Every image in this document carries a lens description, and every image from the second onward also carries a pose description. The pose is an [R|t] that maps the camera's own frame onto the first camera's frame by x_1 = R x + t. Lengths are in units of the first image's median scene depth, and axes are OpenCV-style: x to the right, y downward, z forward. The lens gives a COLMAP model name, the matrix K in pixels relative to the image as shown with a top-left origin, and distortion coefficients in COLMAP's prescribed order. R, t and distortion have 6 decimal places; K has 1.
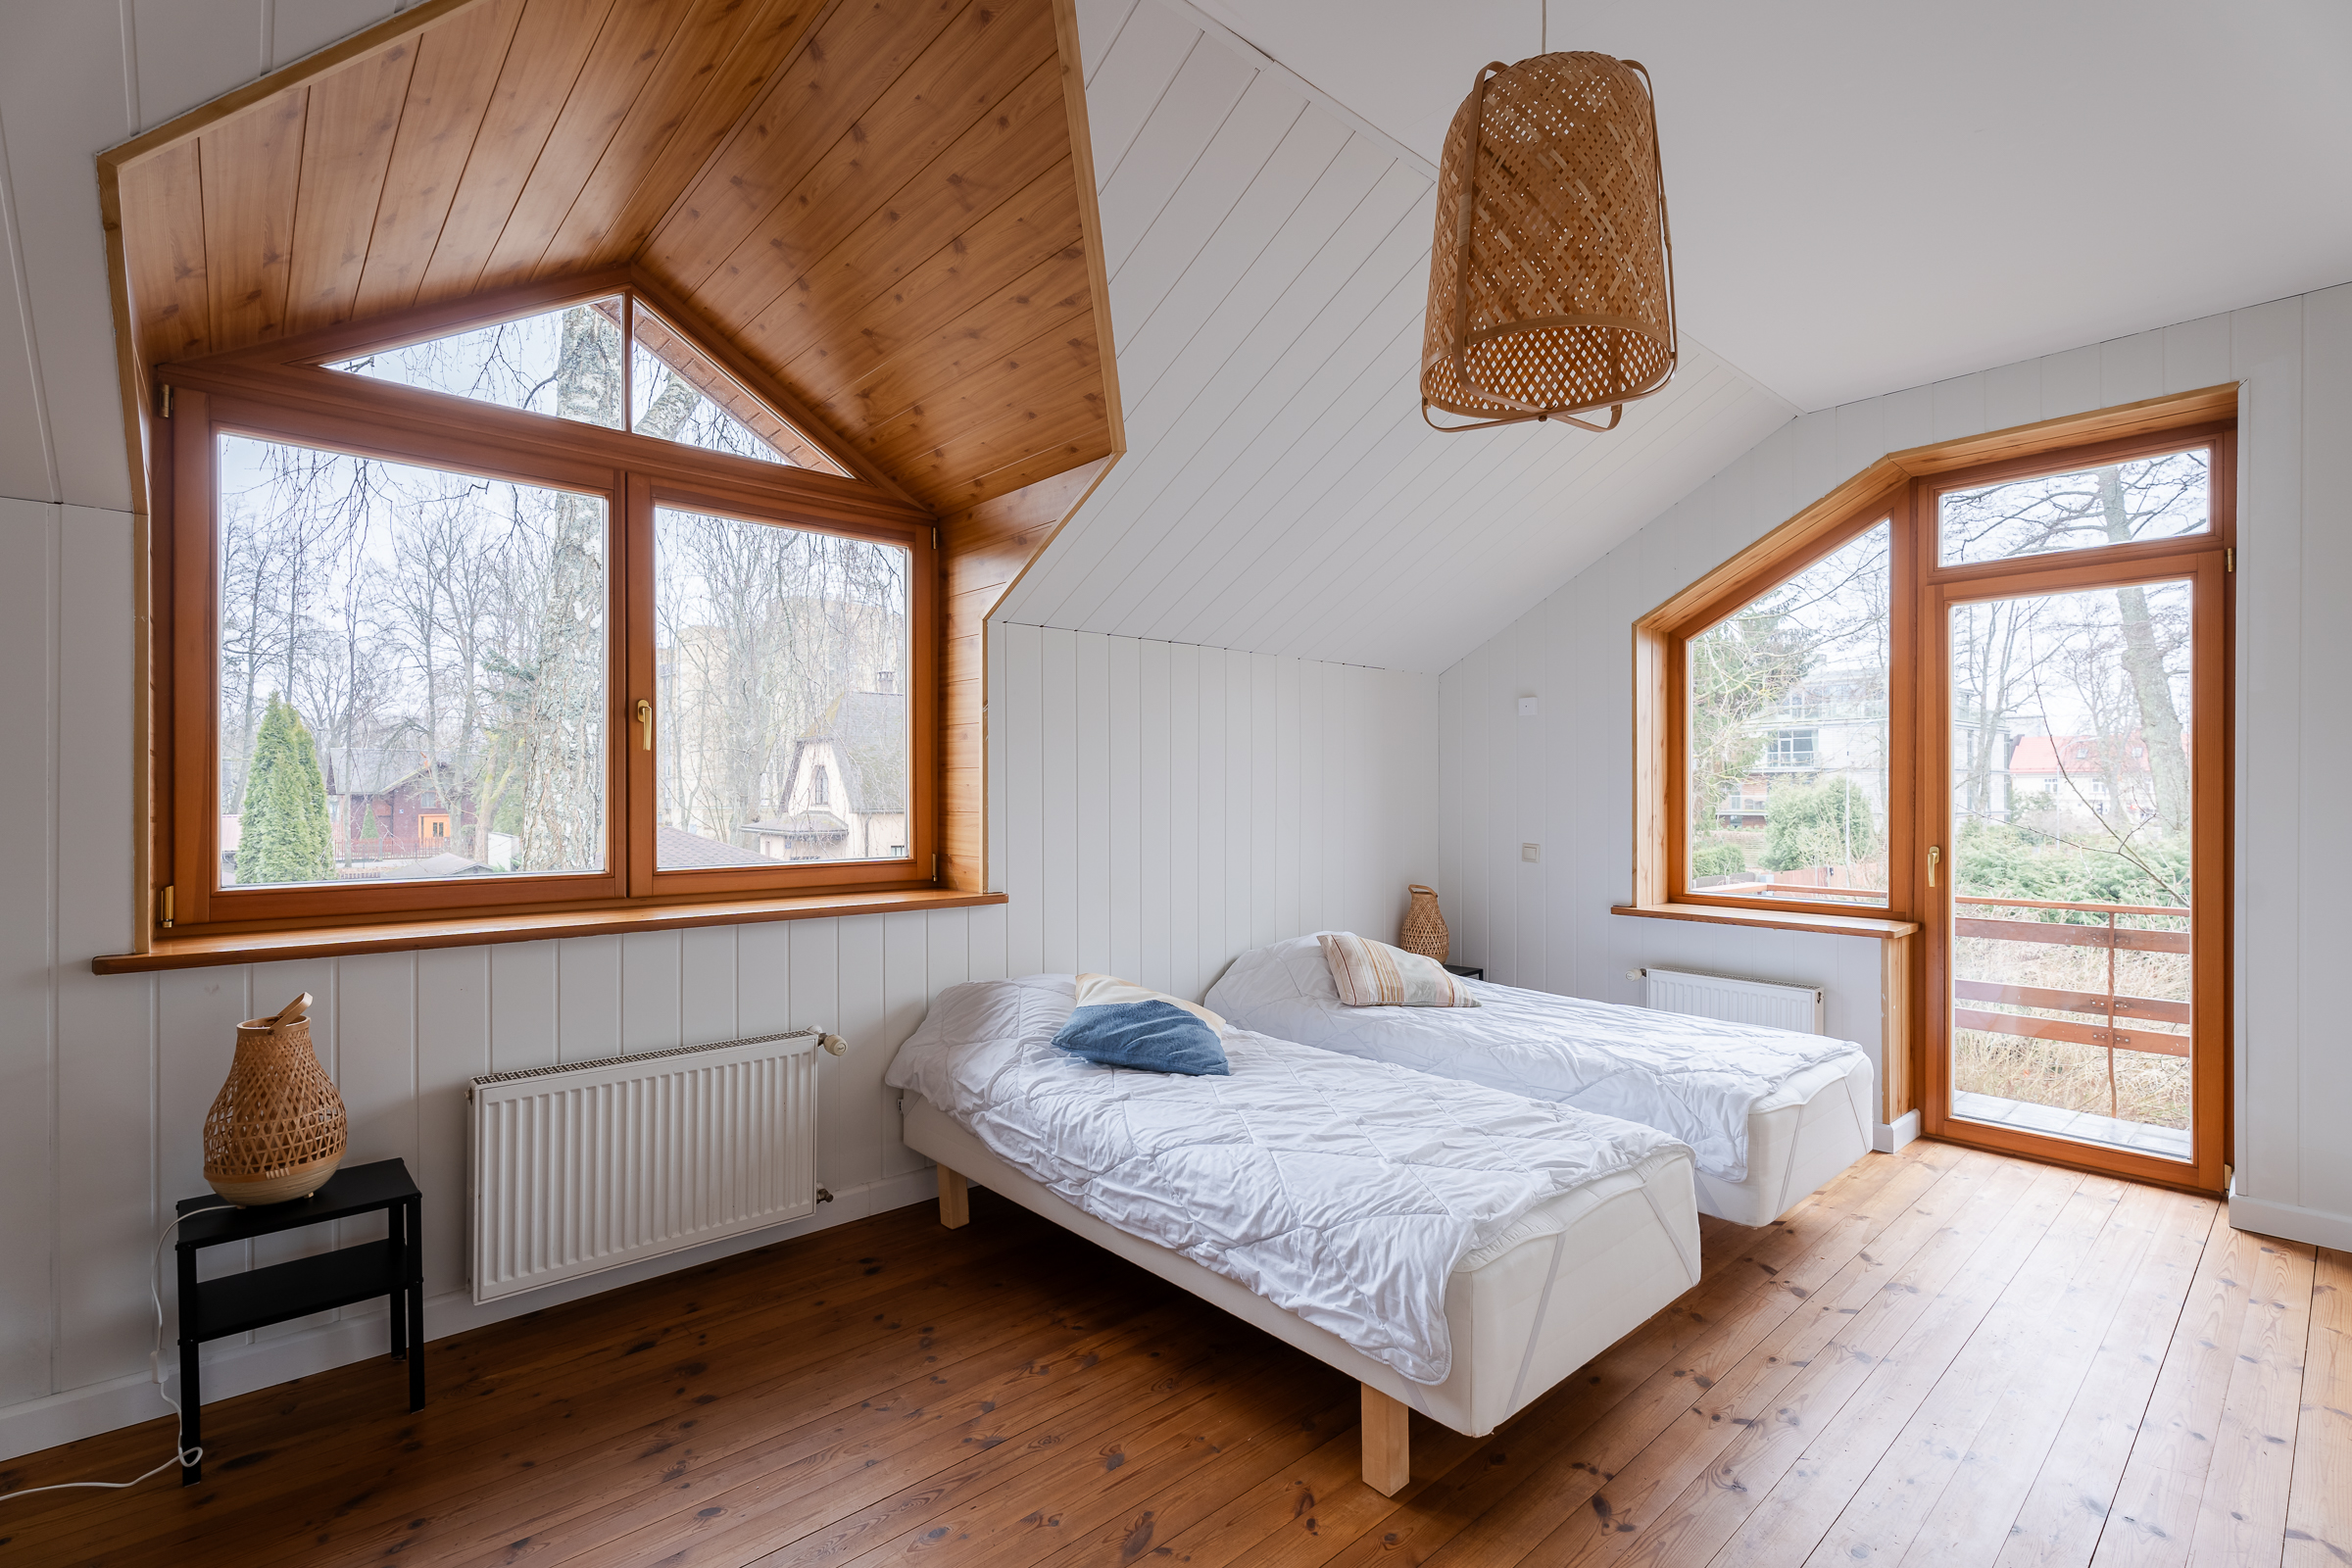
lens RADIAL K [[1051.2, 0, 1175.0], [0, 1051.2, 799.0], [0, 0, 1]] dist [0.001457, -0.000114]
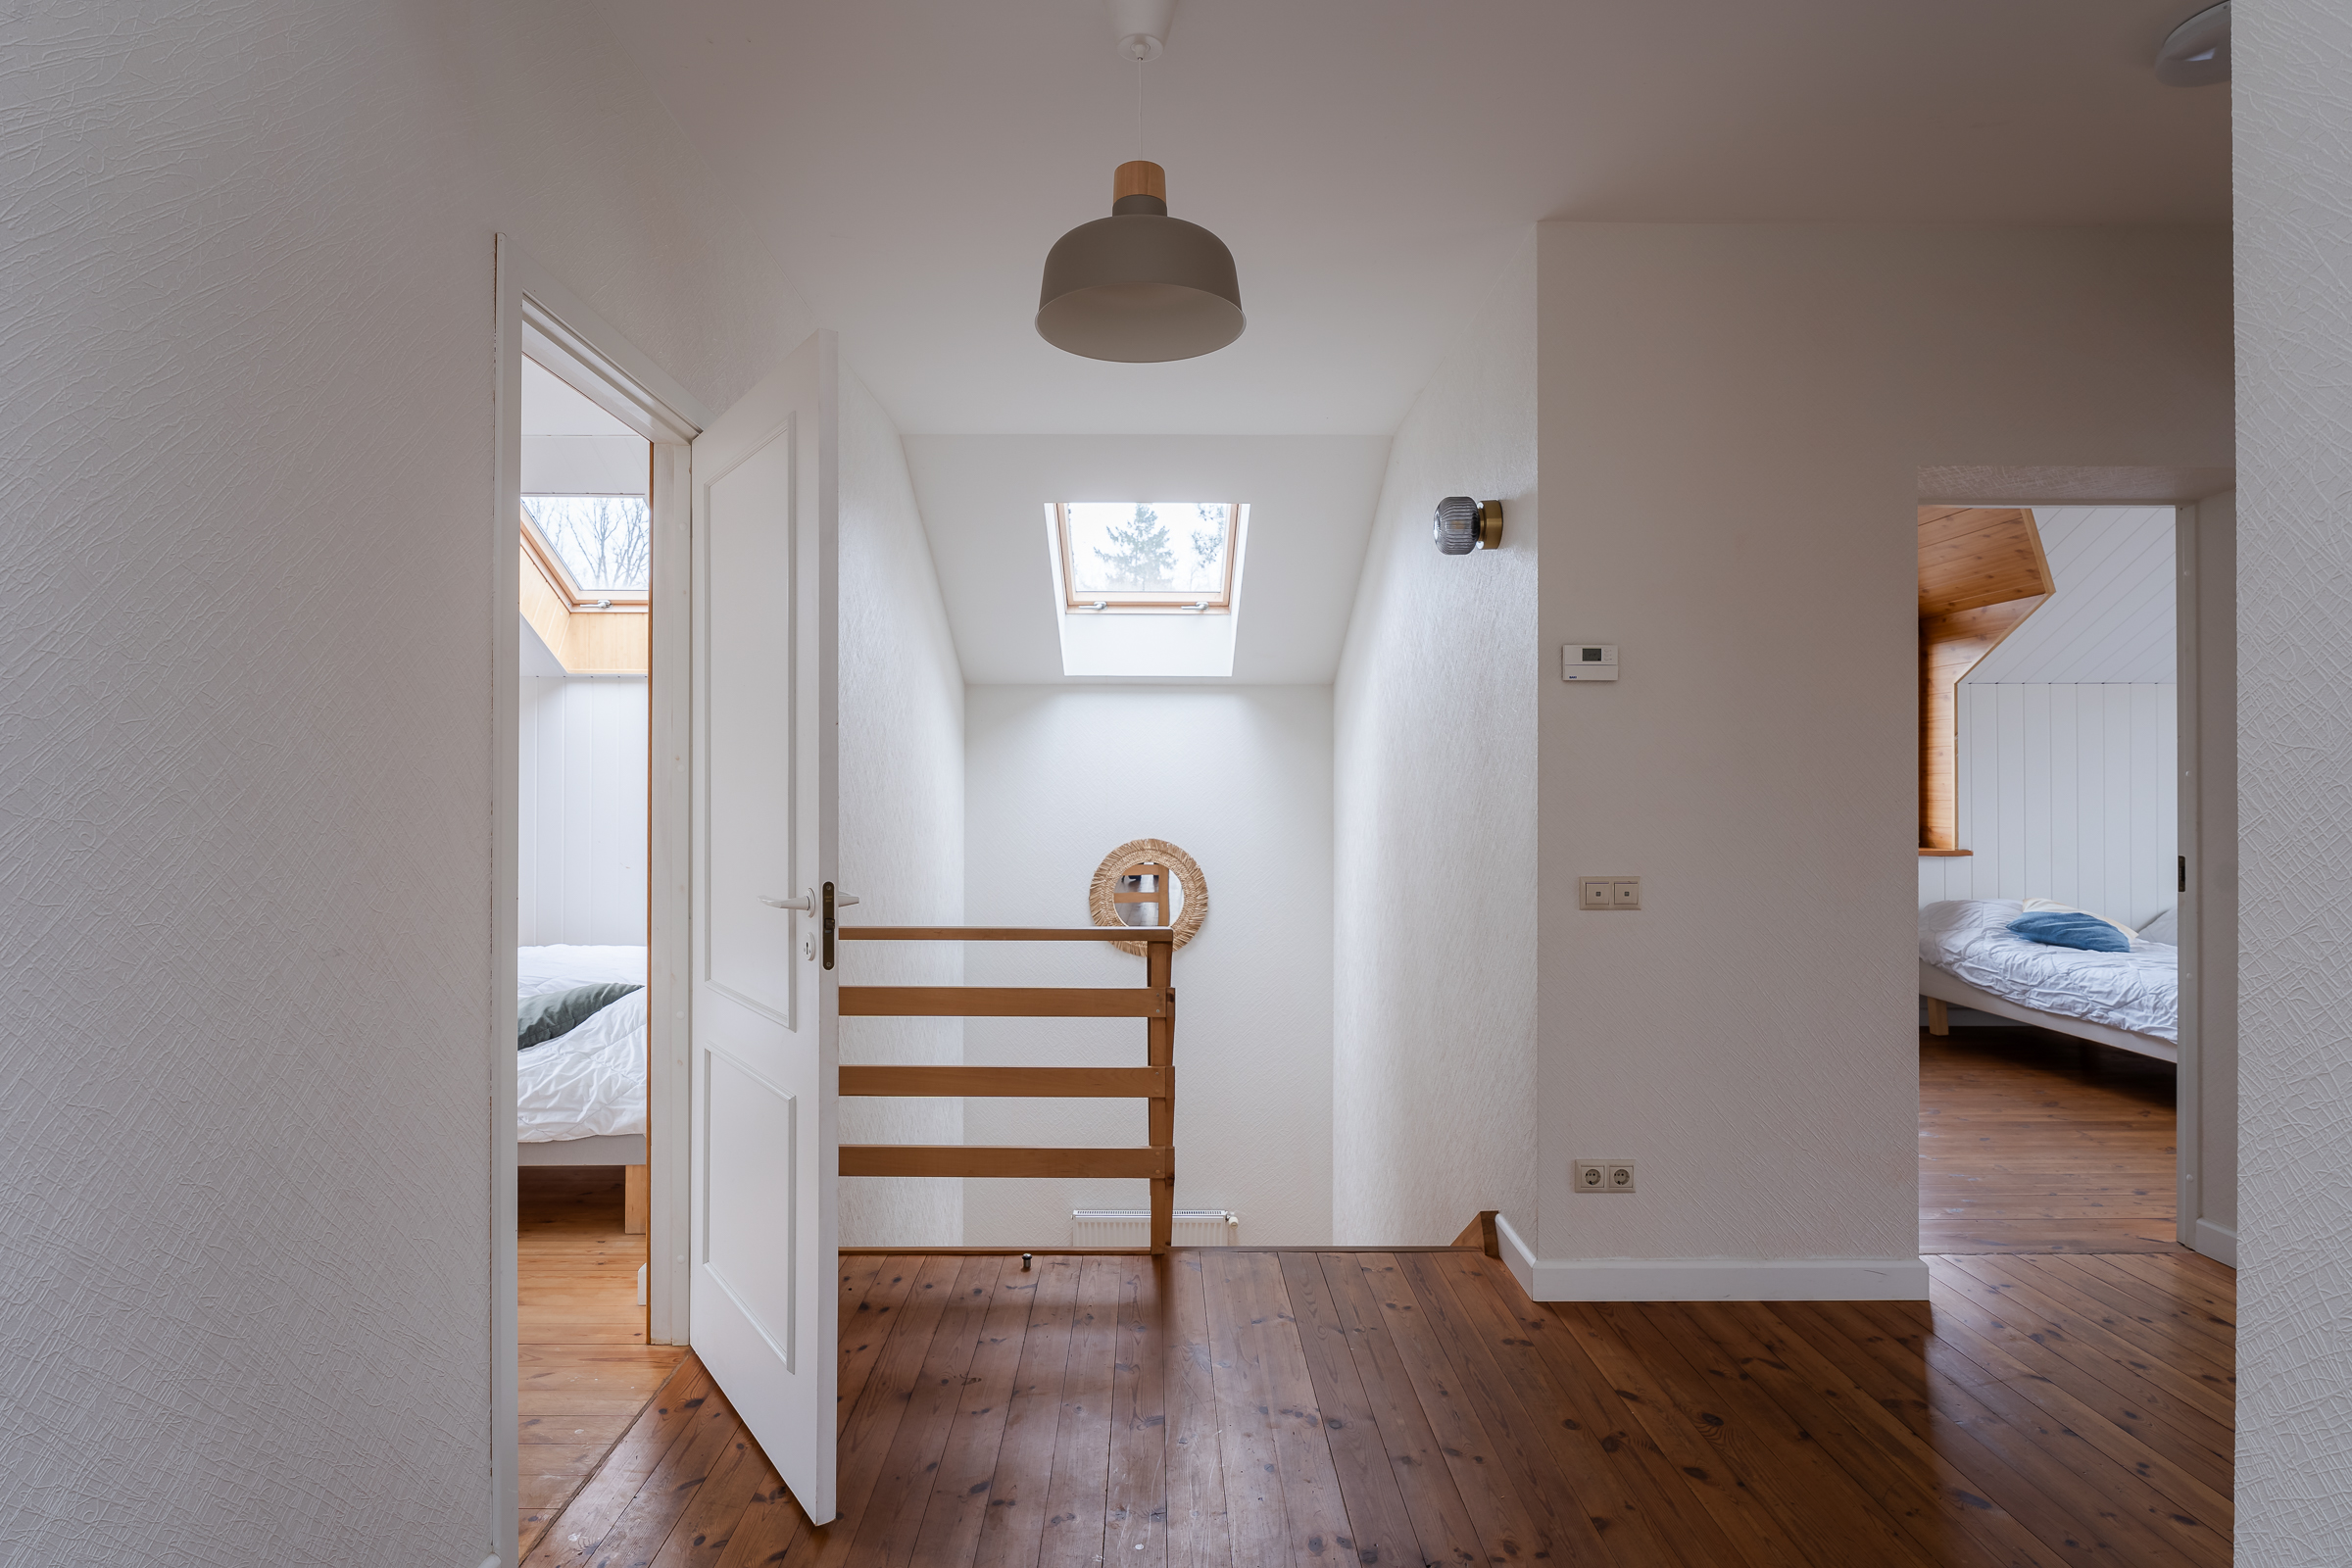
lens RADIAL K [[1241.5, 0, 1176.0], [0, 1241.5, 784.0], [0, 0, 1]] dist [0.002007, 0.000123]
pose [[0.763216, -0.003144, -0.646135, 0.173594], [-0.002870, 0.999962, -0.008256, 0.007901], [0.646137, 0.008155, 0.763178, -1.533768]]
